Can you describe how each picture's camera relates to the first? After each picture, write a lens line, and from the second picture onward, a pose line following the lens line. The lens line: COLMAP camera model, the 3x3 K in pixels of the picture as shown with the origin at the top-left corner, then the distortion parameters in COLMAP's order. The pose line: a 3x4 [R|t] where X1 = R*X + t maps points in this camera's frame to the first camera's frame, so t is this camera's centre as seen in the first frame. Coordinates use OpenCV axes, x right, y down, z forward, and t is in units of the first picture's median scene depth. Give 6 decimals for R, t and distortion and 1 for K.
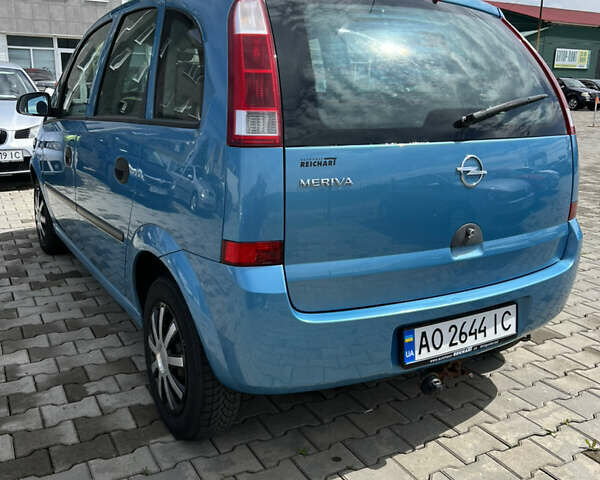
lens RADIAL K [[601.0, 0, 293.4], [0, 601.0, 231.3], [0, 0, 1]] dist [0.081688, -0.163545]
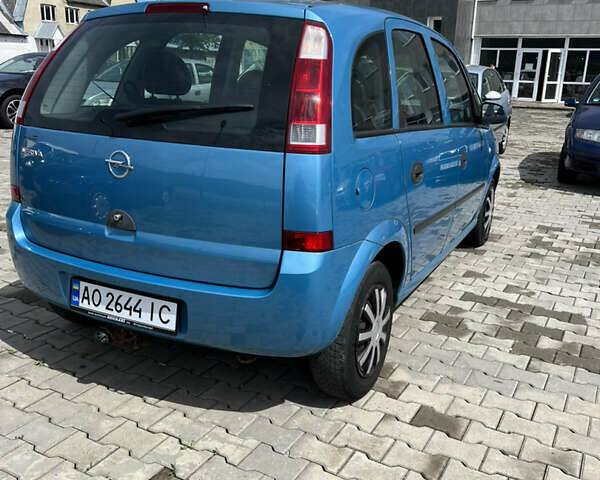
lens RADIAL K [[601.0, 0, 293.4], [0, 601.0, 231.3], [0, 0, 1]] dist [0.081688, -0.163545]
pose [[0.532482, 0.218706, -0.817698, 1.366236], [-0.216492, 0.969100, 0.118222, -0.174219], [0.818287, 0.114074, 0.563376, 0.602761]]
